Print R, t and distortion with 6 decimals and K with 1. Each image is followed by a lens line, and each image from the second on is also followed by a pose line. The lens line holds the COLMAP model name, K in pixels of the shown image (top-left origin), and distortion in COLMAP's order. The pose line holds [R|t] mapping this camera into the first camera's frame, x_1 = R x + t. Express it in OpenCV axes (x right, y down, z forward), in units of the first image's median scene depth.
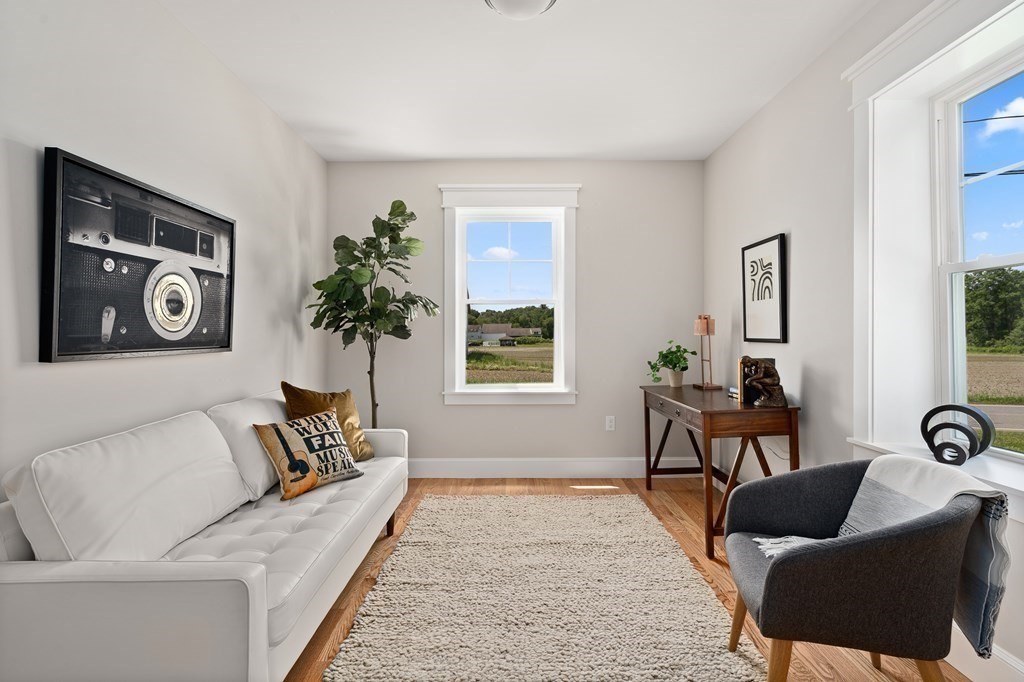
lens RADIAL K [[477.1, 0, 512.0], [0, 477.1, 341.0], [0, 0, 1]] dist [-0.001148, 0.000332]
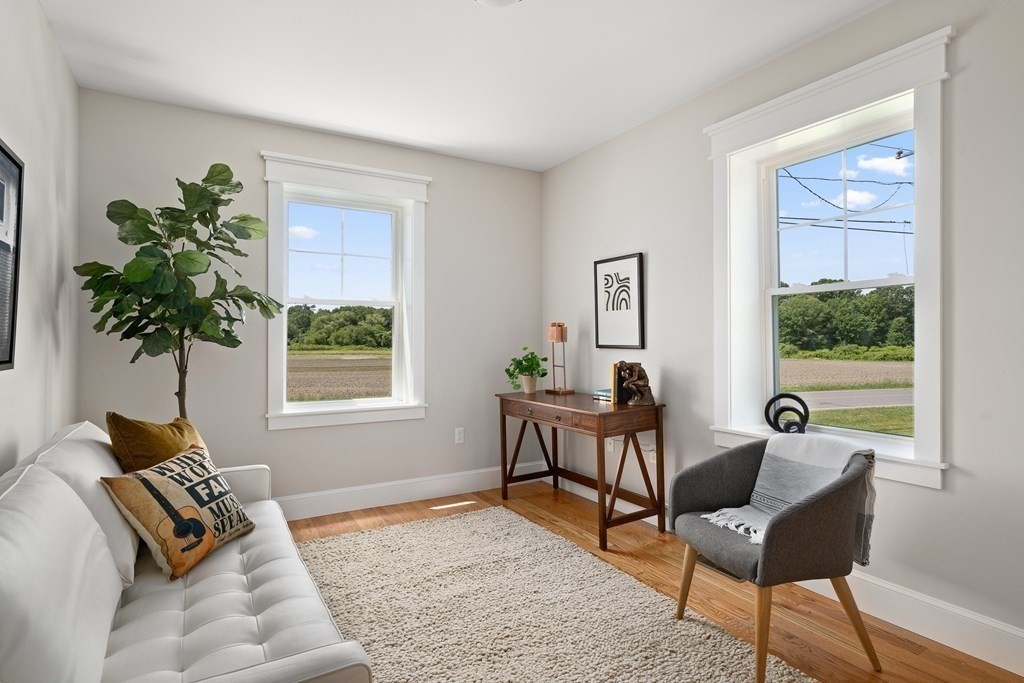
lens RADIAL K [[531.0, 0, 512.0], [0, 531.0, 341.5], [0, 0, 1]] dist [-0.000583, 0.000759]
pose [[0.867096, -0.000365, 0.498141, -0.330336], [0.006047, 0.999934, -0.009793, -0.003217], [-0.498104, 0.011504, 0.867041, 0.055974]]
